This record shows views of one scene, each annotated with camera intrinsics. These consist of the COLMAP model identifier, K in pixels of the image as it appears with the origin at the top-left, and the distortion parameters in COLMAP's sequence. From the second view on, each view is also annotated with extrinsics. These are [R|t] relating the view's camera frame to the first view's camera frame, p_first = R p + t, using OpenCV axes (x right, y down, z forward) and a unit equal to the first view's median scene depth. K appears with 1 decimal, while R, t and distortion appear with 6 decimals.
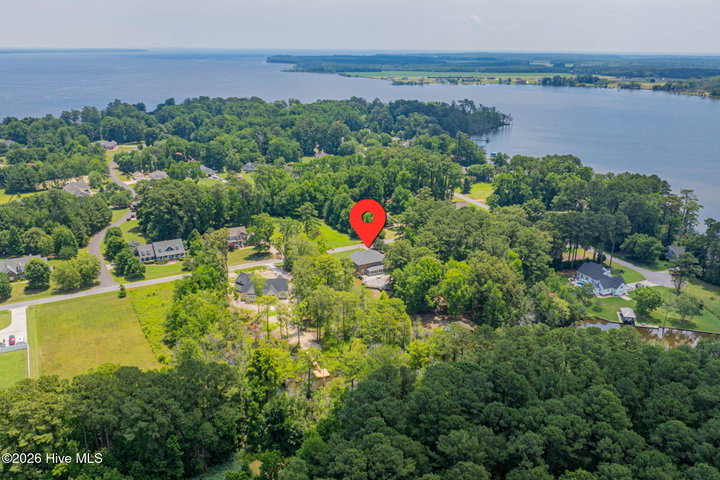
lens RADIAL K [[601.5, 0, 362.6], [0, 601.5, 235.9], [0, 0, 1]] dist [-0.013892, -0.025720]
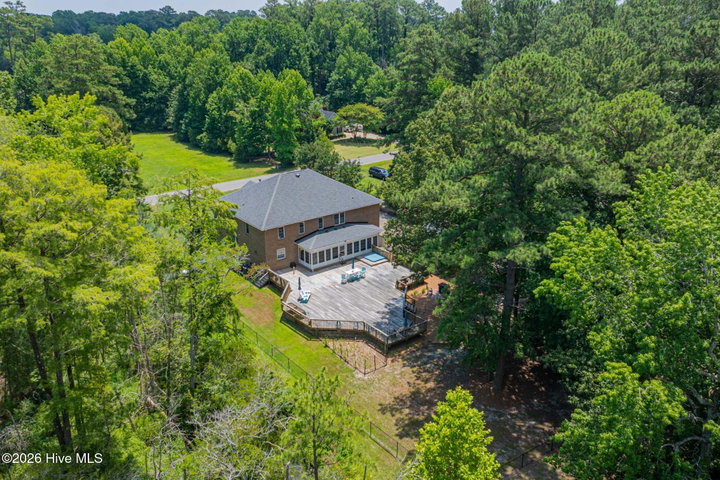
lens RADIAL K [[601.5, 0, 362.6], [0, 601.5, 235.9], [0, 0, 1]] dist [-0.013892, -0.025720]
pose [[0.985853, -0.065659, 0.154218, -0.004817], [0.059197, 0.997180, 0.046131, 0.044707], [-0.156812, -0.036349, 0.986959, 0.806457]]
